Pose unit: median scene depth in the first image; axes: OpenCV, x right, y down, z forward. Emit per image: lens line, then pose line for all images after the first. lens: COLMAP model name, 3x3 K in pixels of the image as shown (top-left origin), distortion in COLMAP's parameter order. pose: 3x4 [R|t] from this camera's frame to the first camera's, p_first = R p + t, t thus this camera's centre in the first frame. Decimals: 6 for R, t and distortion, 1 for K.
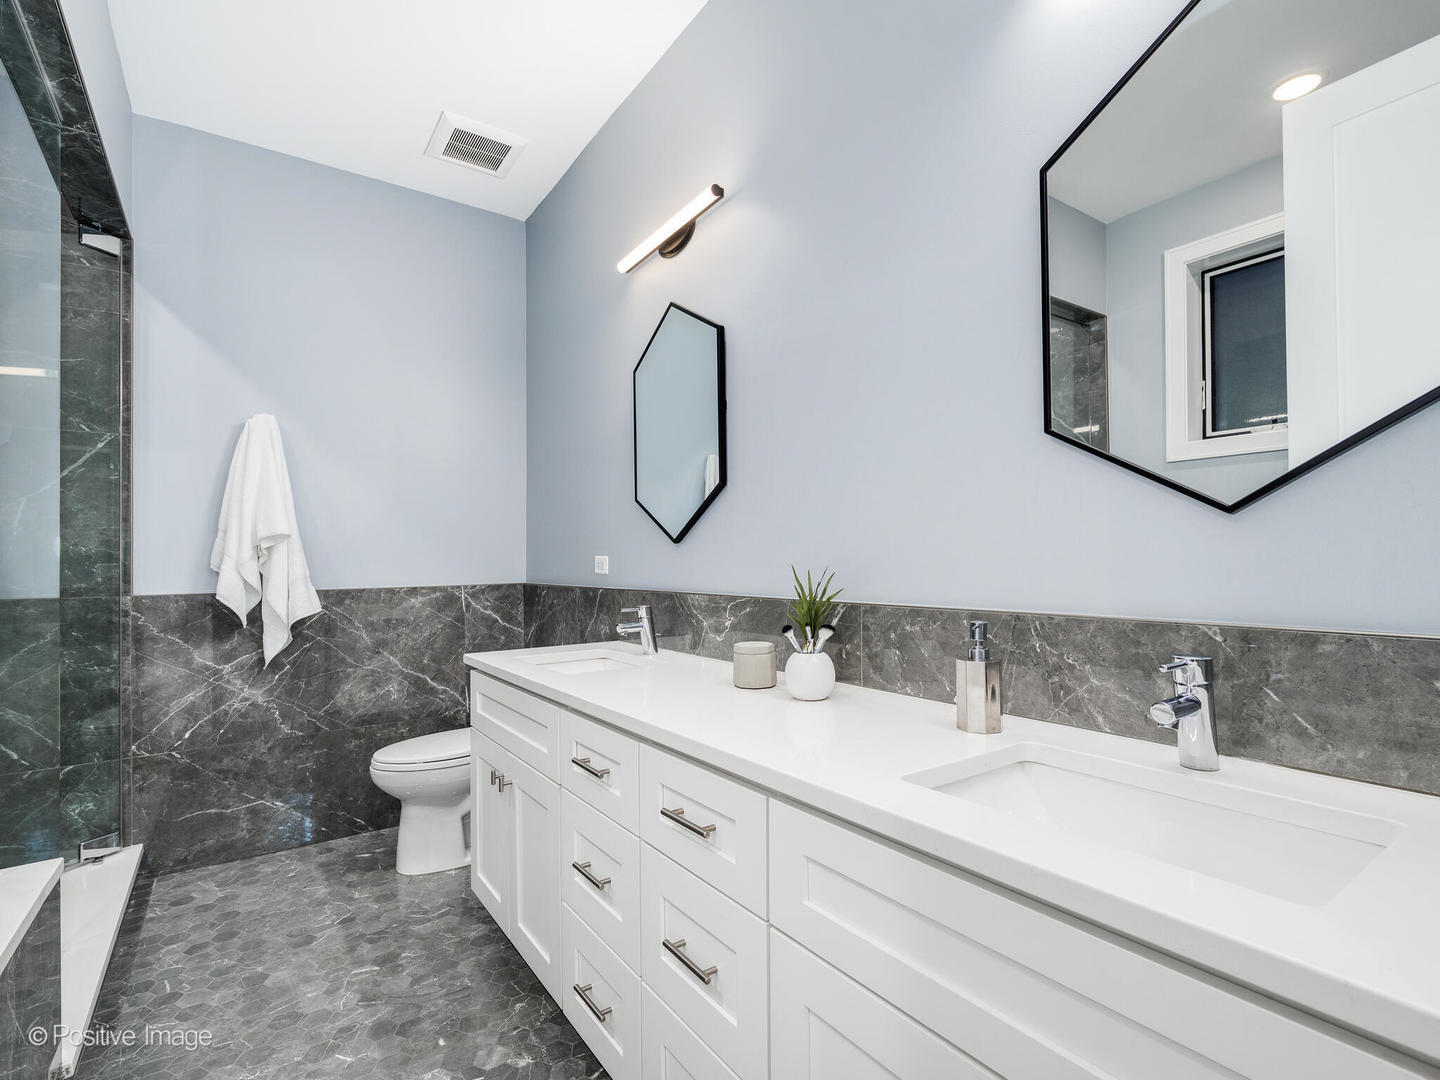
lens RADIAL K [[698.0, 0, 718.5], [0, 698.0, 551.8], [0, 0, 1]] dist [-0.001533, -0.000379]
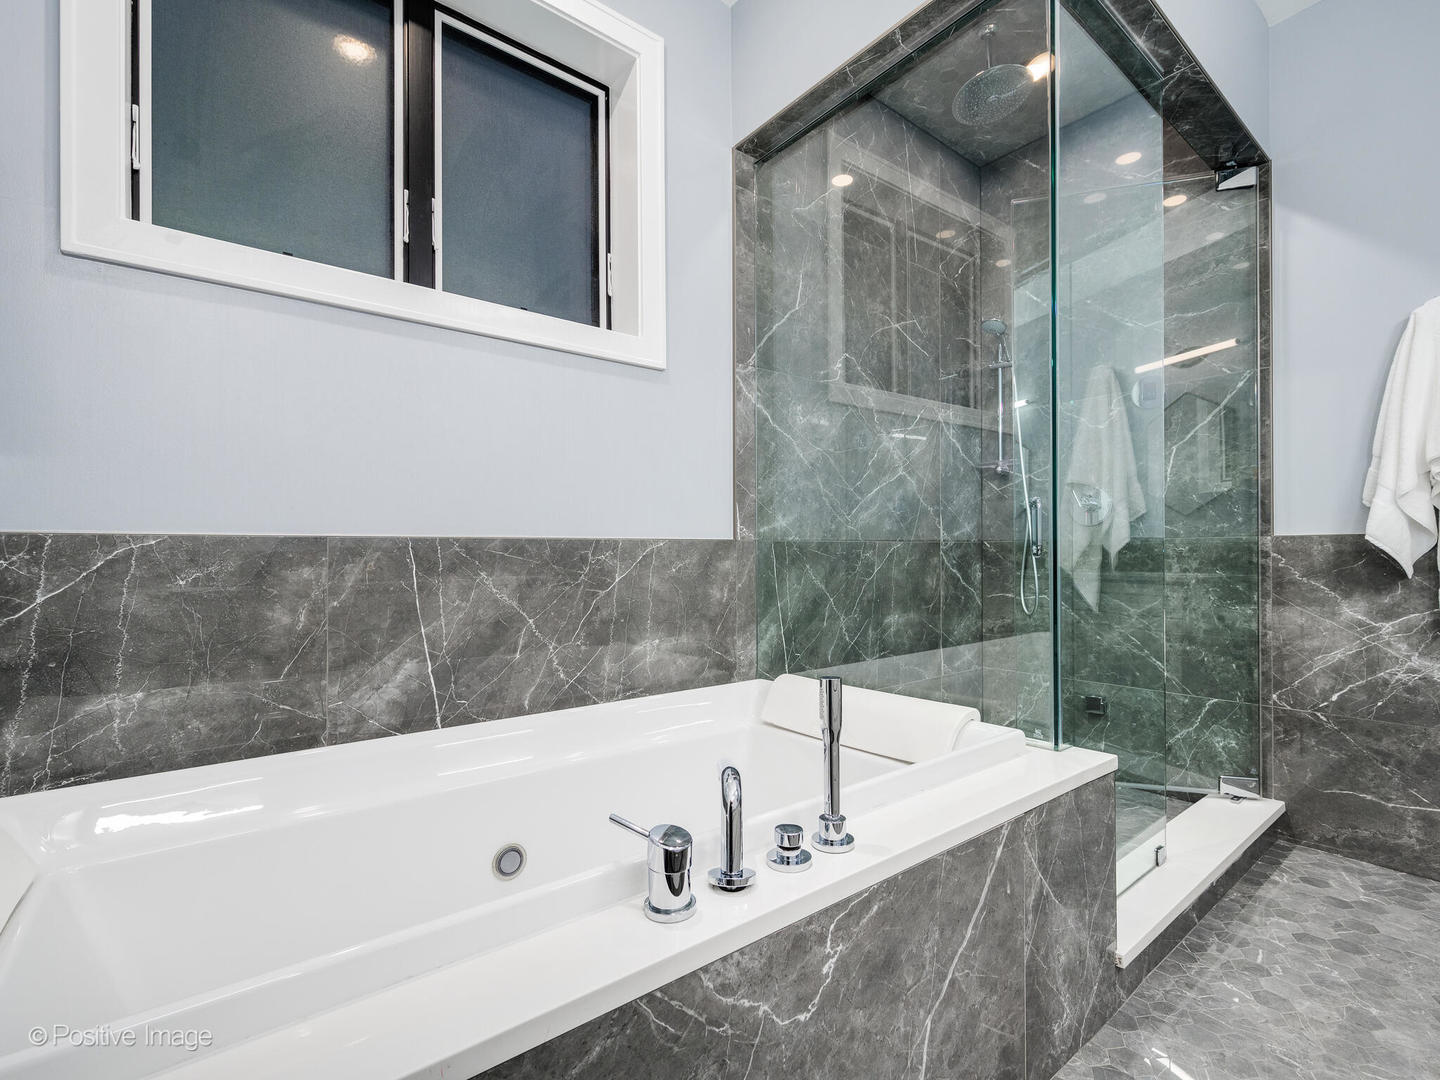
lens RADIAL K [[671.9, 0, 720.0], [0, 671.9, 540.0], [0, 0, 1]] dist [0.000941, 0.000688]
pose [[0.073195, -0.003157, -0.997313, 0.014592], [0.013412, 0.999908, -0.002180, 0.060828], [0.997227, -0.013216, 0.073231, 0.186411]]
